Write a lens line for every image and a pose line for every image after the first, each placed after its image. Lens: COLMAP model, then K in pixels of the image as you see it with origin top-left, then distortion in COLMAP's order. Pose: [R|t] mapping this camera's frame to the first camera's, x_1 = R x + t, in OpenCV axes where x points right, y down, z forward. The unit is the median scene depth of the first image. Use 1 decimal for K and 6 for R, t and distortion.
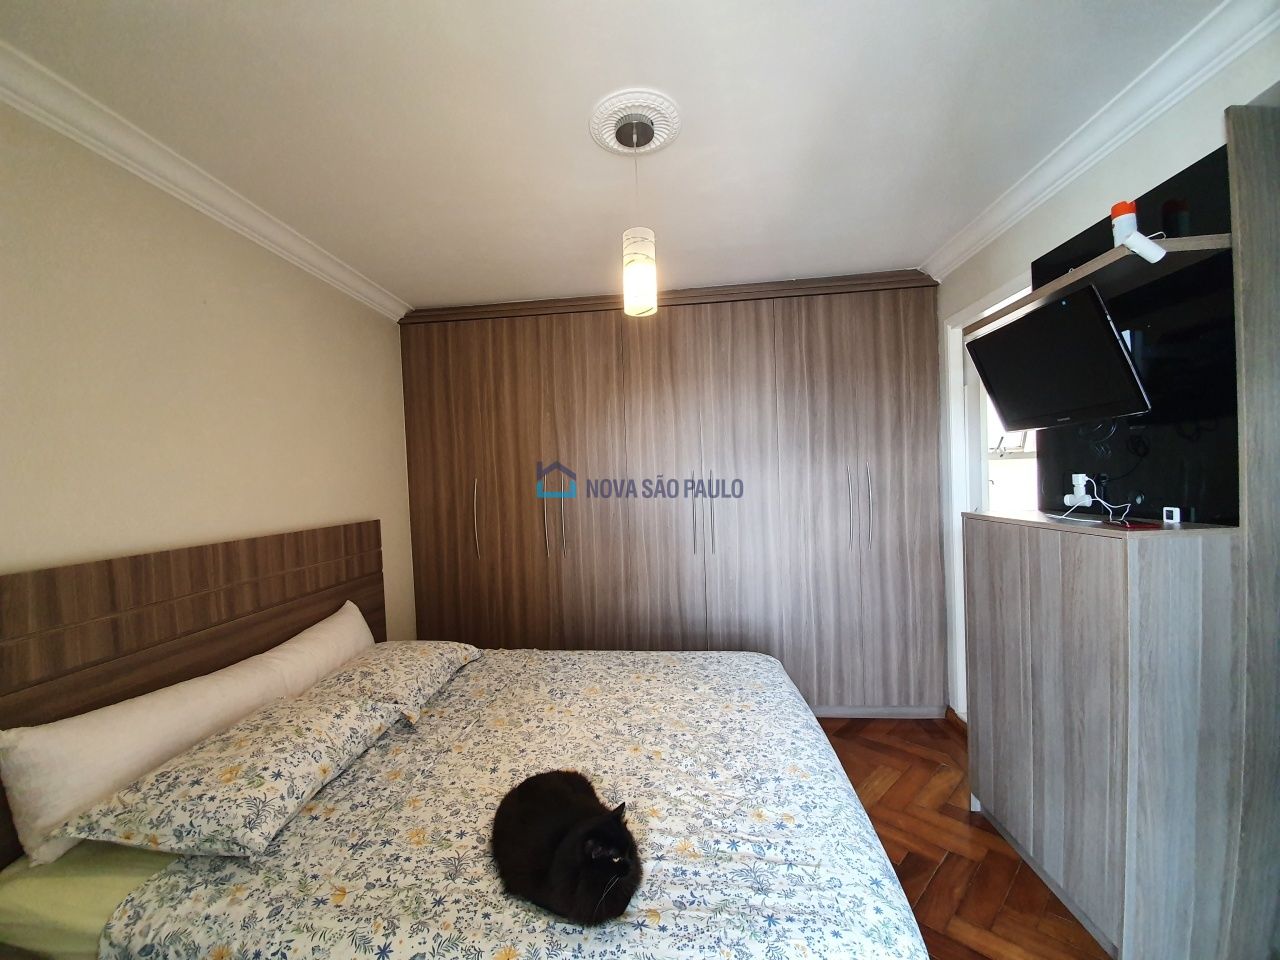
lens RADIAL K [[529.1, 0, 627.0], [0, 529.1, 487.5], [0, 0, 1]] dist [0.001473, -0.012904]
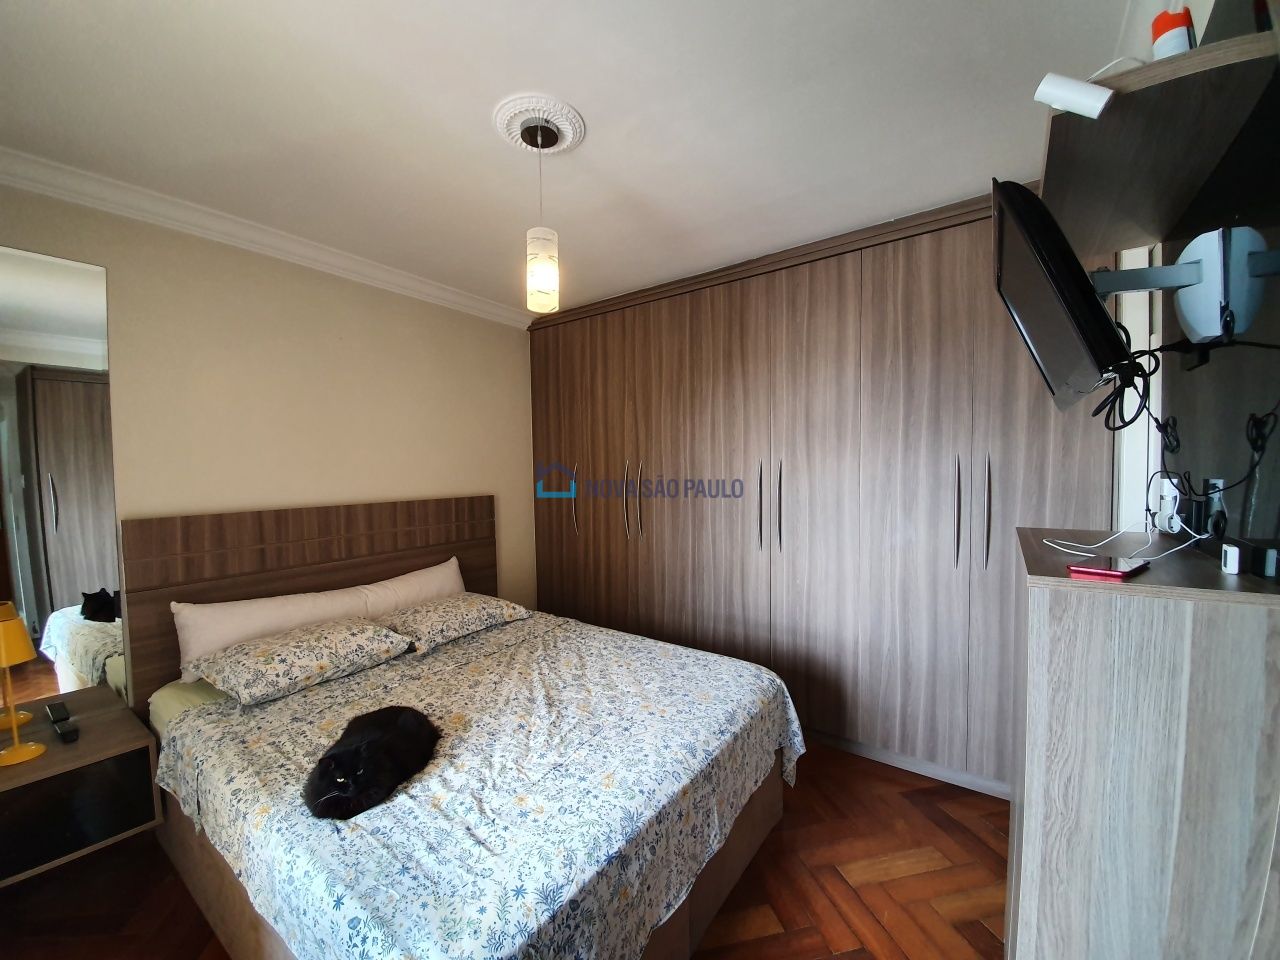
lens RADIAL K [[529.1, 0, 627.0], [0, 529.1, 487.5], [0, 0, 1]] dist [0.001473, -0.012904]
pose [[0.850858, 0.042987, -0.523635, 0.514383], [-0.024970, 0.998830, 0.041424, -0.018877], [0.524802, -0.022171, 0.850935, 0.134205]]
